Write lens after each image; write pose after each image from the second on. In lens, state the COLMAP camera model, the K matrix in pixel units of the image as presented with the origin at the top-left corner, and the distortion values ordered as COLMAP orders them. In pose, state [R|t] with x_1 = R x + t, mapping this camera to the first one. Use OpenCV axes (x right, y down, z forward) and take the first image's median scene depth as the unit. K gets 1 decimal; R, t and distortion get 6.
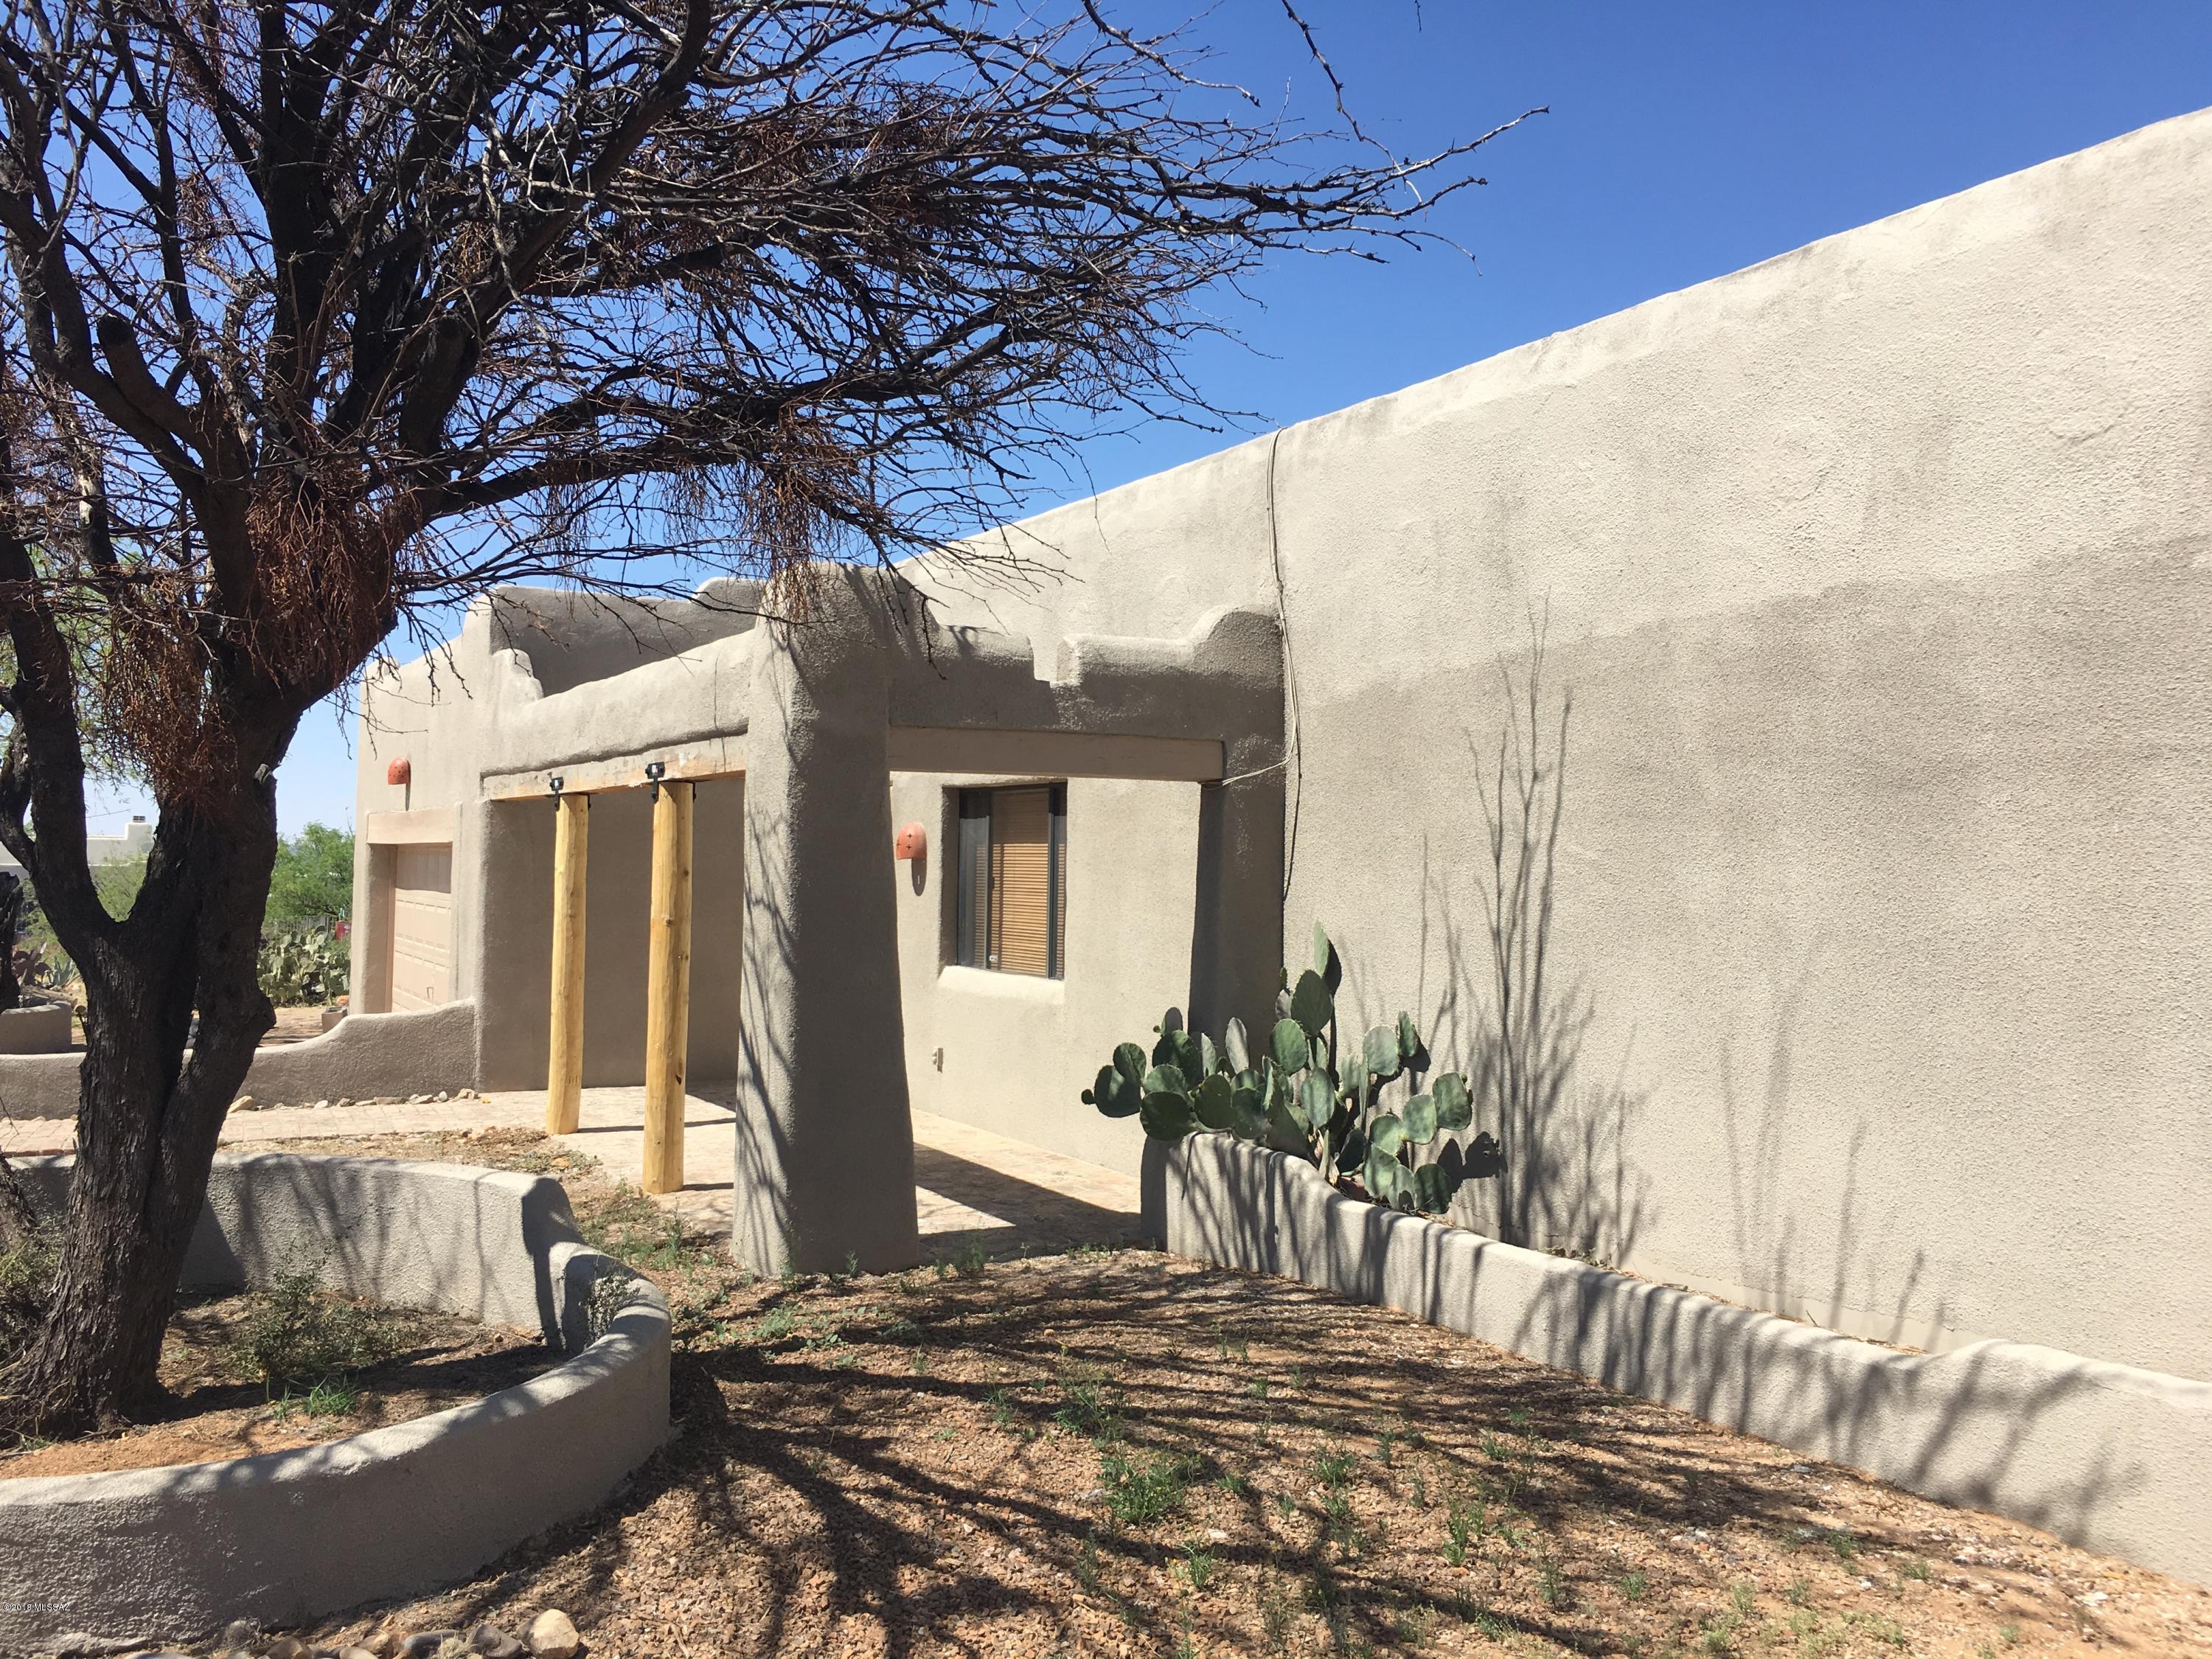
lens RADIAL K [[1903.6, 0, 1109.5], [0, 1903.6, 833.0], [0, 0, 1]] dist [0.088206, -0.121778]
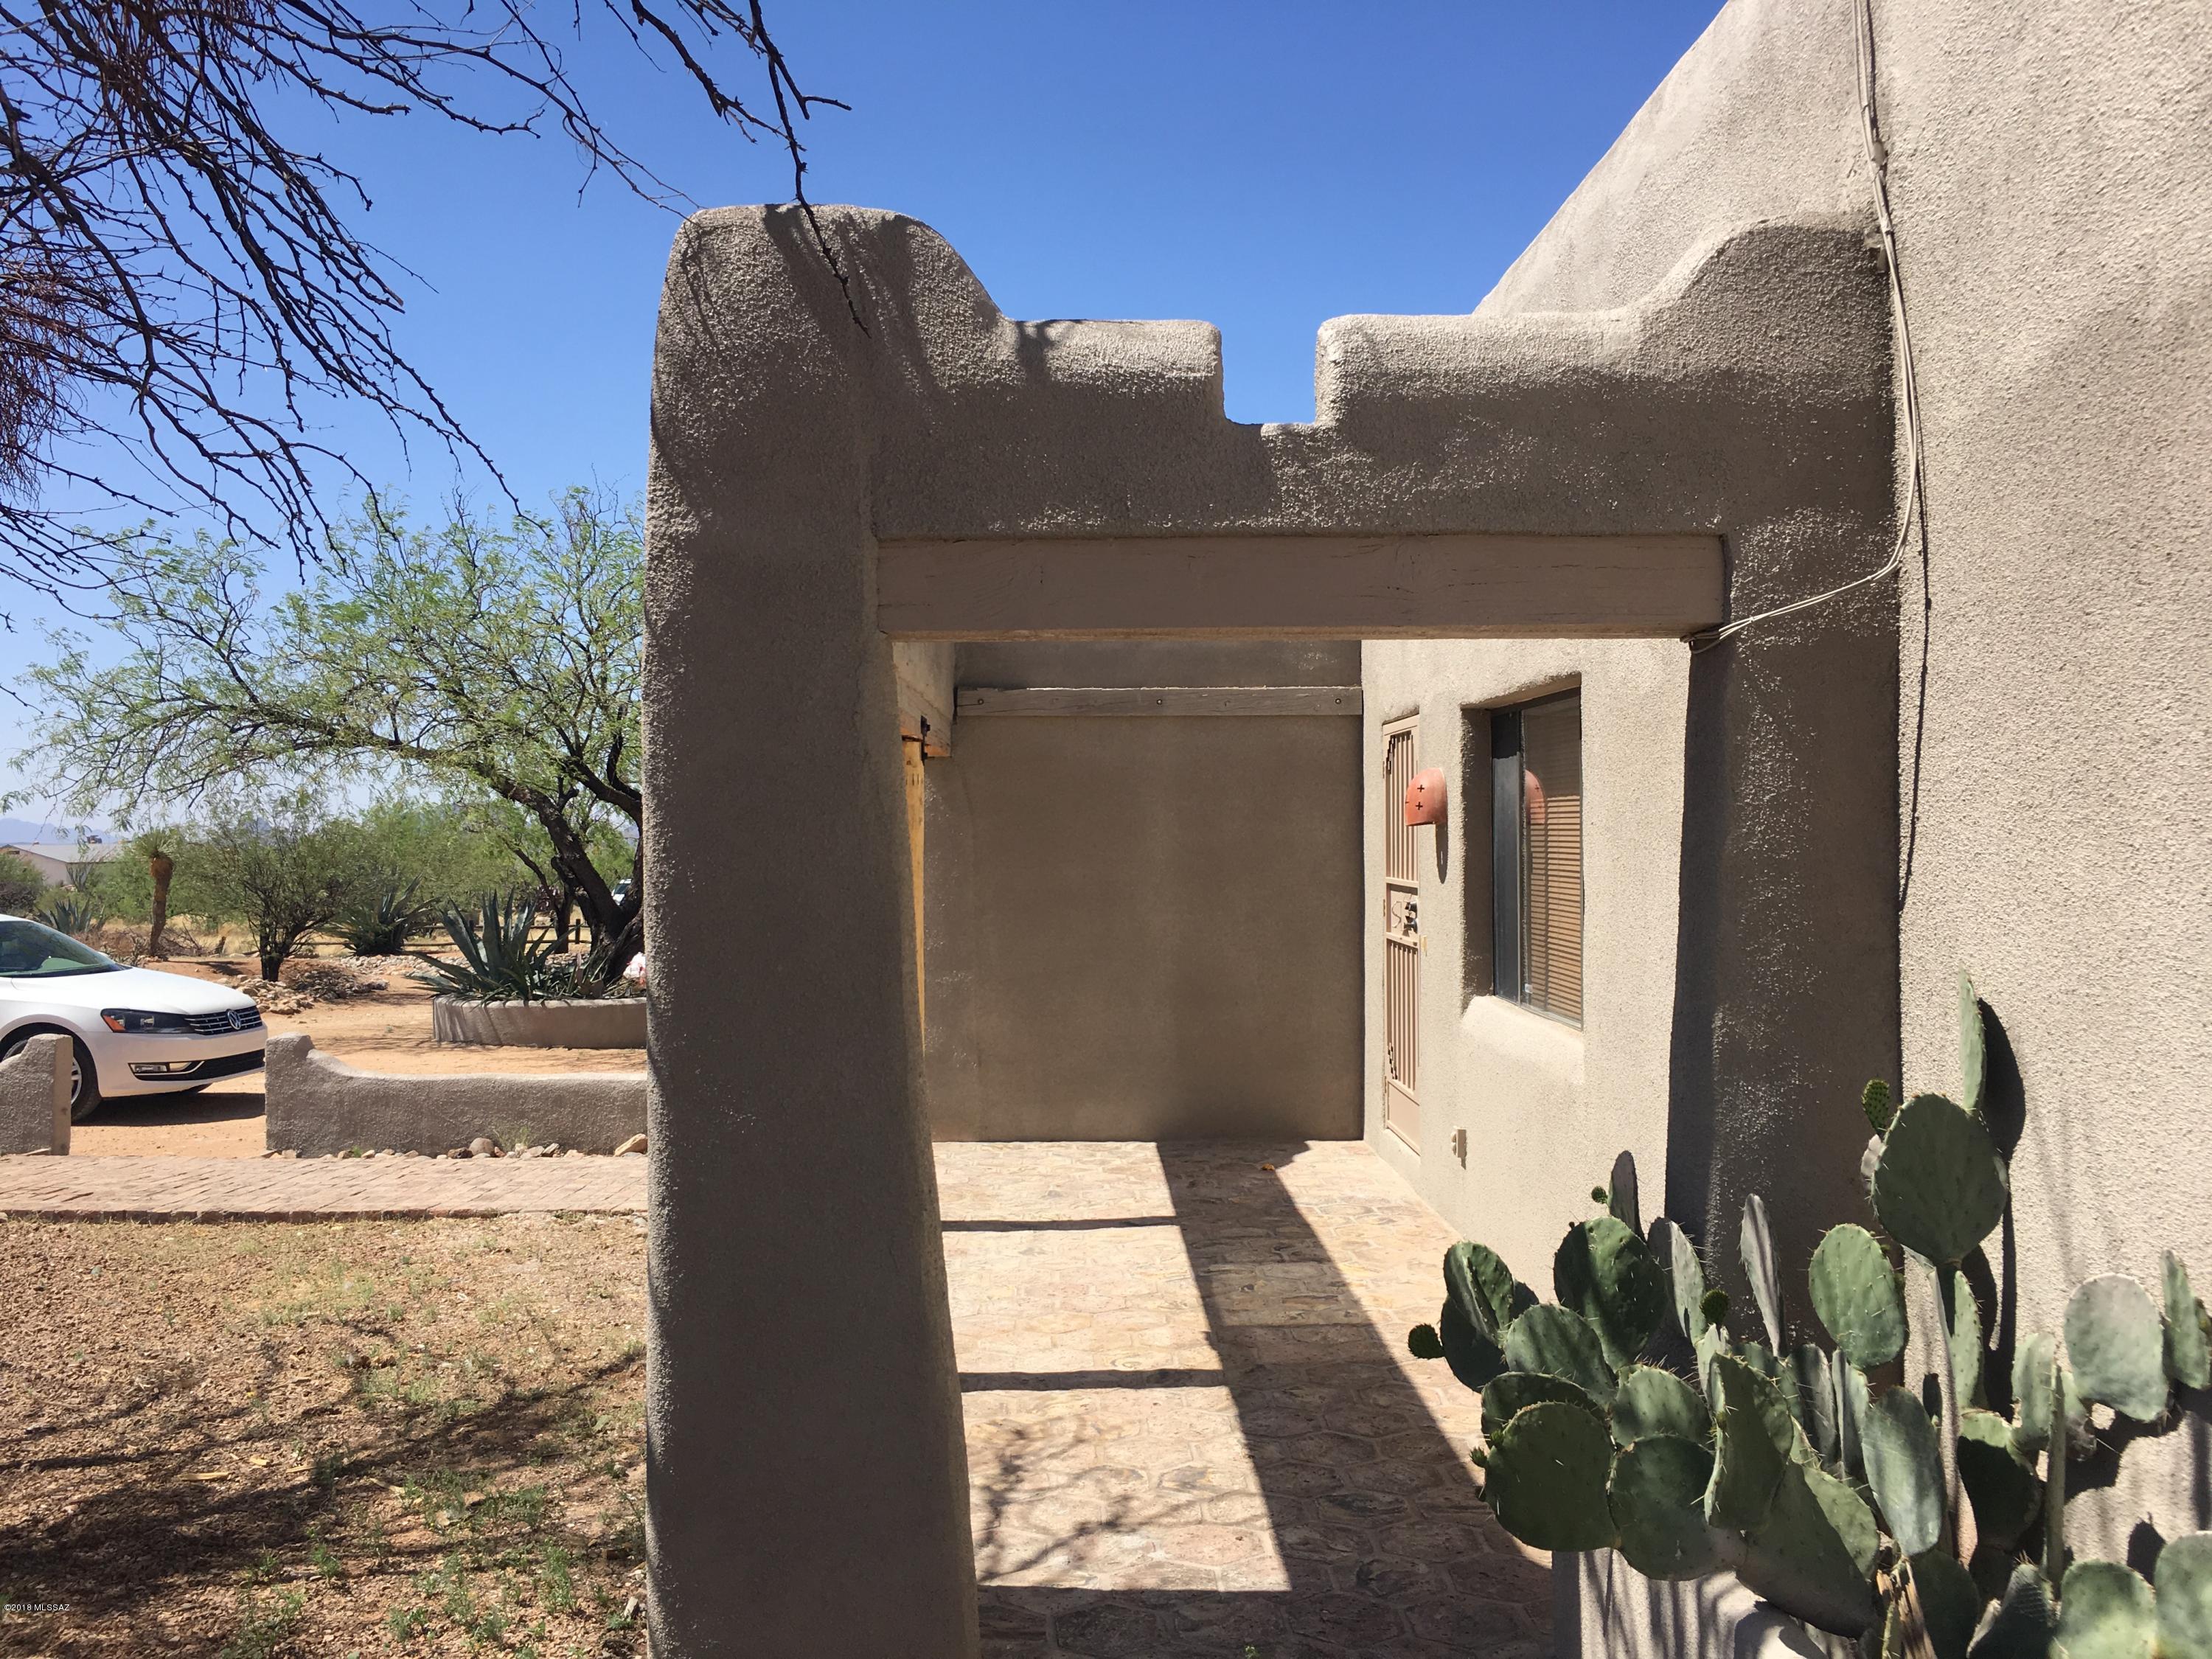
lens RADIAL K [[1903.6, 0, 1104.8], [0, 1903.6, 819.4], [0, 0, 1]] dist [0.088206, -0.121778]
pose [[0.890565, -0.021925, -0.454328, 0.130405], [0.026338, 0.999647, 0.003386, 0.010107], [0.454093, -0.014982, 0.890828, 0.558546]]
